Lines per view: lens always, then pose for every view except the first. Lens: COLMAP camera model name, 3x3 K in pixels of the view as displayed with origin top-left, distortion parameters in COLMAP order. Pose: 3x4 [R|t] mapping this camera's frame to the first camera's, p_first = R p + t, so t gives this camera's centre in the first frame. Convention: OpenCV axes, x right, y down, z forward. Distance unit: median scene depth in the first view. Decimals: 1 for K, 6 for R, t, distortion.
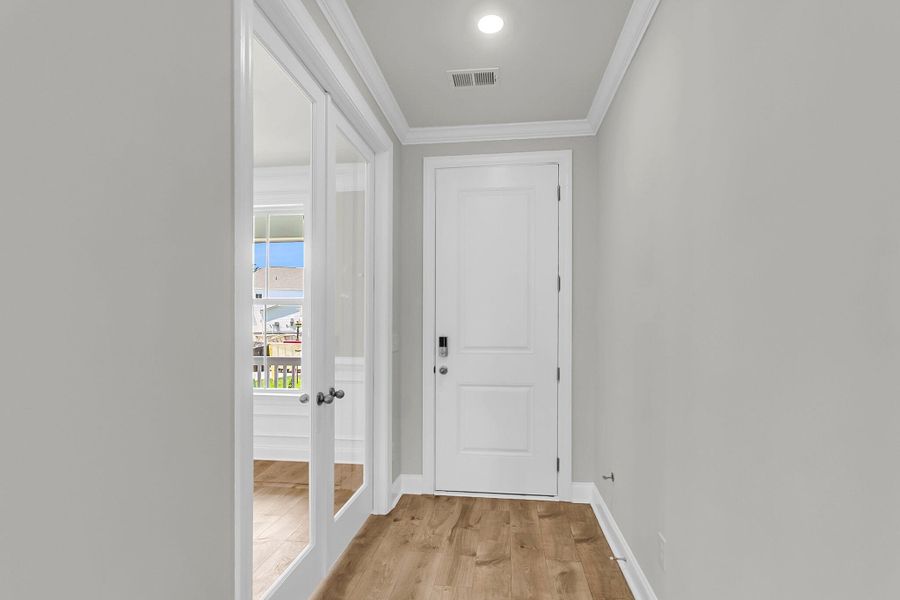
lens RADIAL K [[450.1, 0, 454.4], [0, 450.1, 303.8], [0, 0, 1]] dist [0.005018, 0.001856]
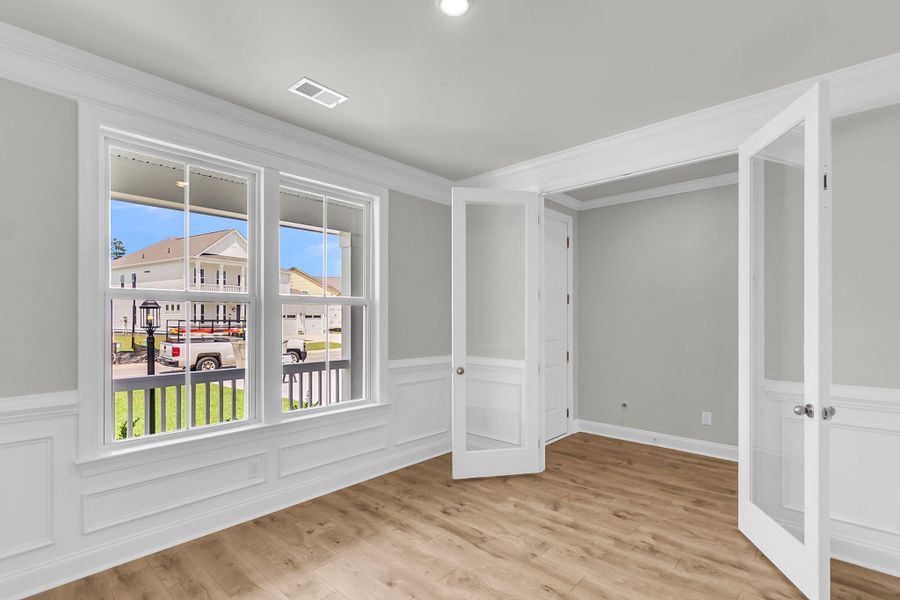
lens RADIAL K [[450.1, 0, 454.4], [0, 450.1, 303.8], [0, 0, 1]] dist [0.005018, 0.001856]
pose [[0.548850, 0.021775, 0.835637, -1.419230], [-0.041499, 0.999138, 0.001222, -0.017485], [-0.834890, -0.035349, 0.549280, 0.495247]]
